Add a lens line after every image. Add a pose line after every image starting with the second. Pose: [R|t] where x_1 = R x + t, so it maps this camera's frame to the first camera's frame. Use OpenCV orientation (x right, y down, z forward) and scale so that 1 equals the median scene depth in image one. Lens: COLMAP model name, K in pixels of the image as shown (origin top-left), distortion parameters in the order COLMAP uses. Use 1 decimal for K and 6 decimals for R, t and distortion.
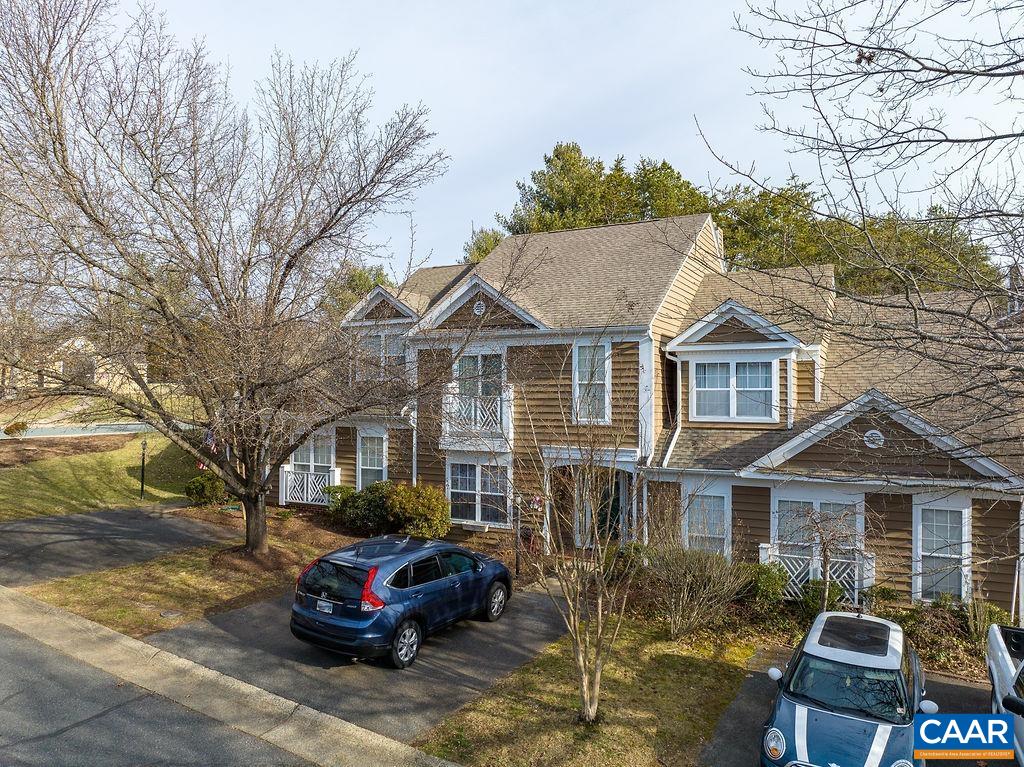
lens RADIAL K [[722.6, 0, 509.7], [0, 722.6, 384.7], [0, 0, 1]] dist [-0.045256, 0.017554]
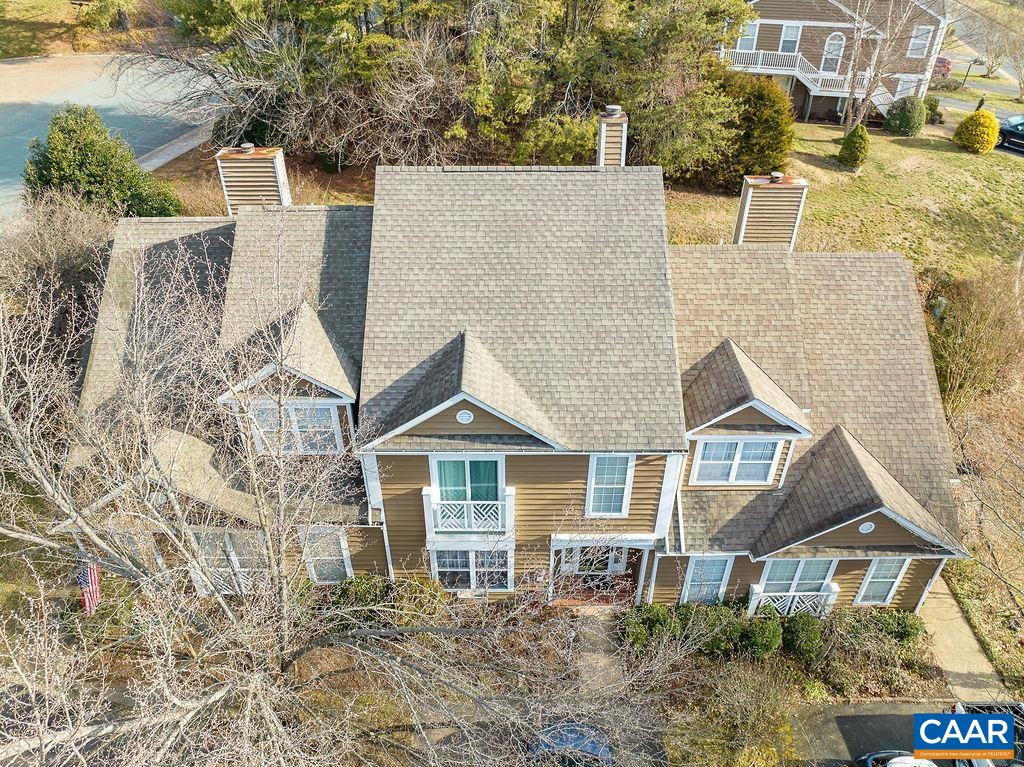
lens RADIAL K [[722.6, 0, 511.5], [0, 722.6, 384.2], [0, 0, 1]] dist [-0.045256, 0.017554]
pose [[0.873436, -0.291332, 0.390173, -0.327827], [-0.007853, 0.792746, 0.609501, -0.684441], [-0.486875, -0.535424, 0.690125, 0.495559]]
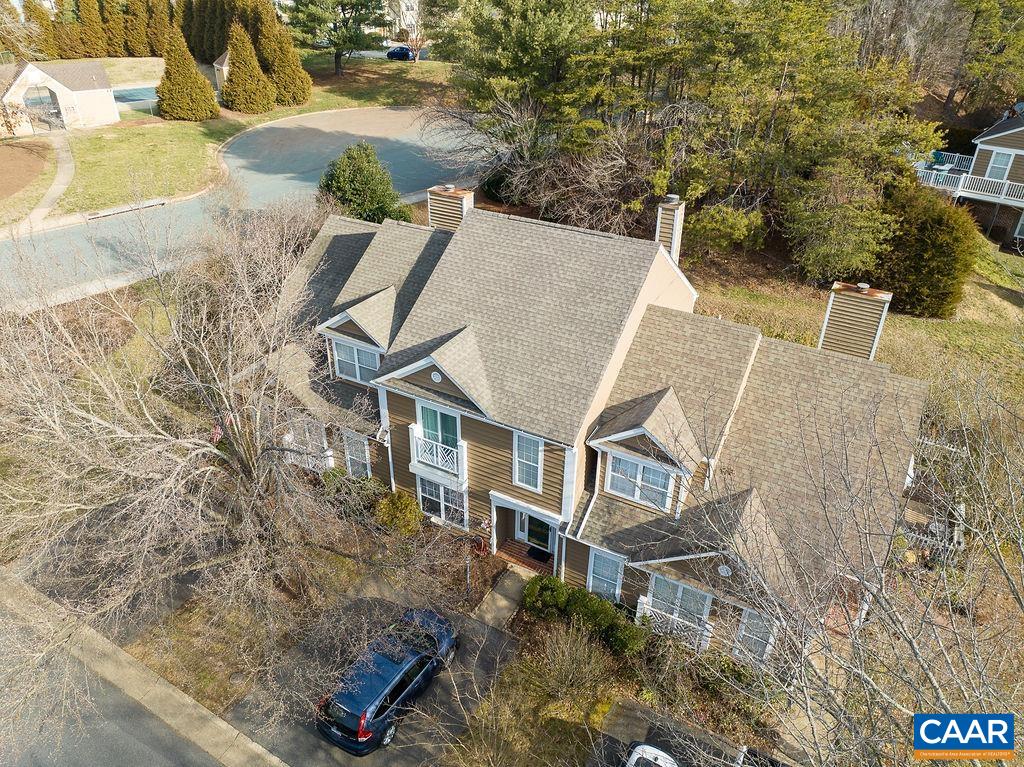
lens RADIAL K [[722.6, 0, 512.5], [0, 722.6, 383.7], [0, 0, 1]] dist [-0.045256, 0.017554]
pose [[0.999985, 0.005436, 0.000638, 0.086910], [-0.004938, 0.845776, 0.533515, -0.784110], [0.002360, -0.533510, 0.845790, 0.030538]]
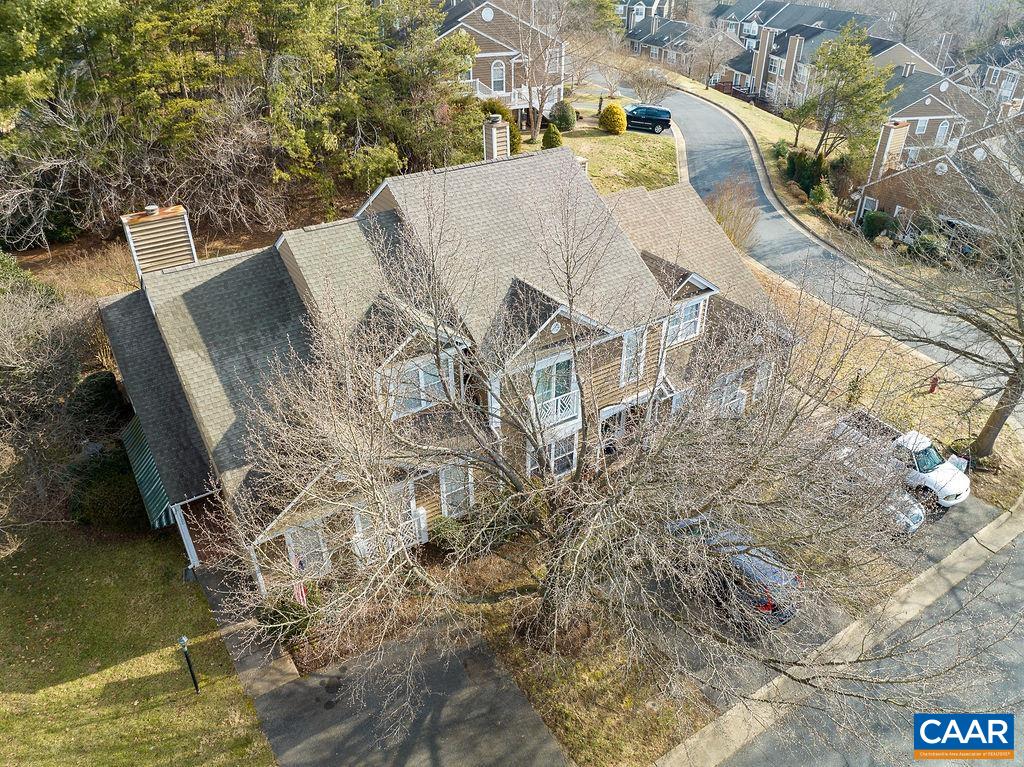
lens RADIAL K [[722.6, 0, 512.5], [0, 722.6, 385.1], [0, 0, 1]] dist [-0.045256, 0.017554]
pose [[0.458487, -0.483494, 0.745670, -1.029259], [-0.017519, 0.833975, 0.551524, -0.704726], [-0.888529, -0.265929, 0.373896, 0.692683]]
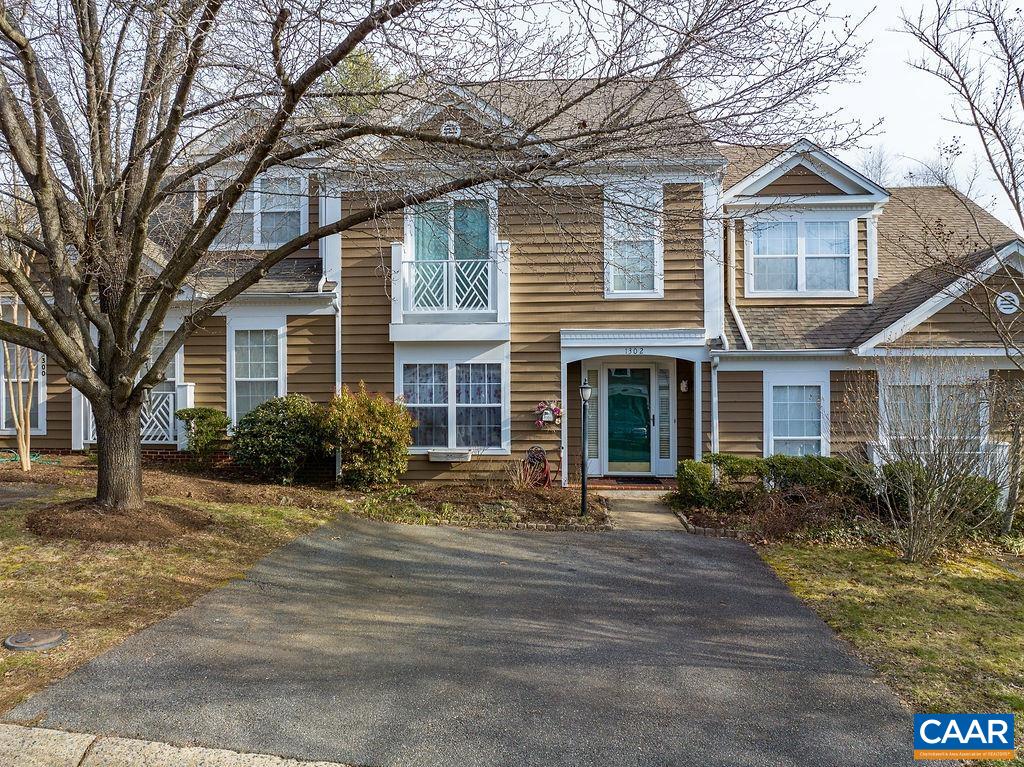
lens RADIAL K [[722.6, 0, 511.3], [0, 722.6, 388.8], [0, 0, 1]] dist [-0.045256, 0.017554]
pose [[0.910769, -0.009077, 0.412816, -0.297112], [-0.001267, 0.999692, 0.024777, 0.129451], [-0.412914, -0.023089, 0.910477, 0.402579]]
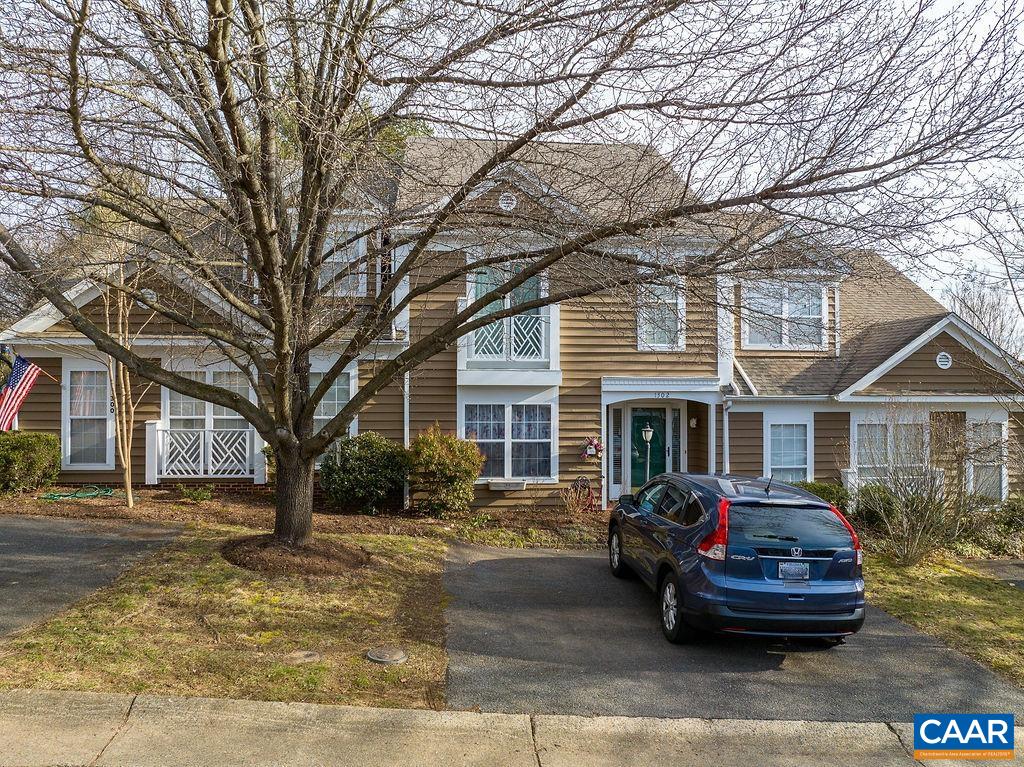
lens RADIAL K [[722.6, 0, 513.6], [0, 722.6, 386.5], [0, 0, 1]] dist [-0.045256, 0.017554]
pose [[0.827261, 0.004086, 0.561802, -0.517988], [-0.011444, 0.999889, 0.009579, 0.092771], [-0.561701, -0.014354, 0.827216, 0.396277]]
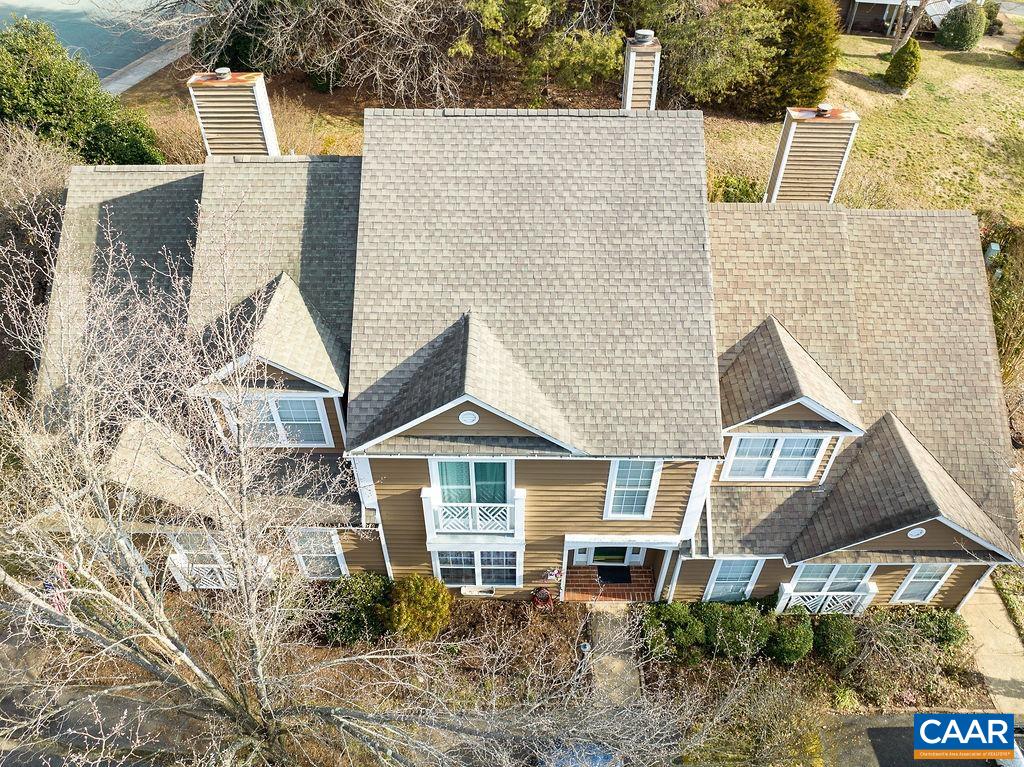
lens RADIAL K [[722.6, 0, 512.9], [0, 722.6, 383.9], [0, 0, 1]] dist [-0.045256, 0.017554]
pose [[0.878742, -0.330366, 0.344485, -0.255967], [-0.008205, 0.711181, 0.702961, -0.678762], [-0.477226, -0.620549, 0.622234, 0.634193]]
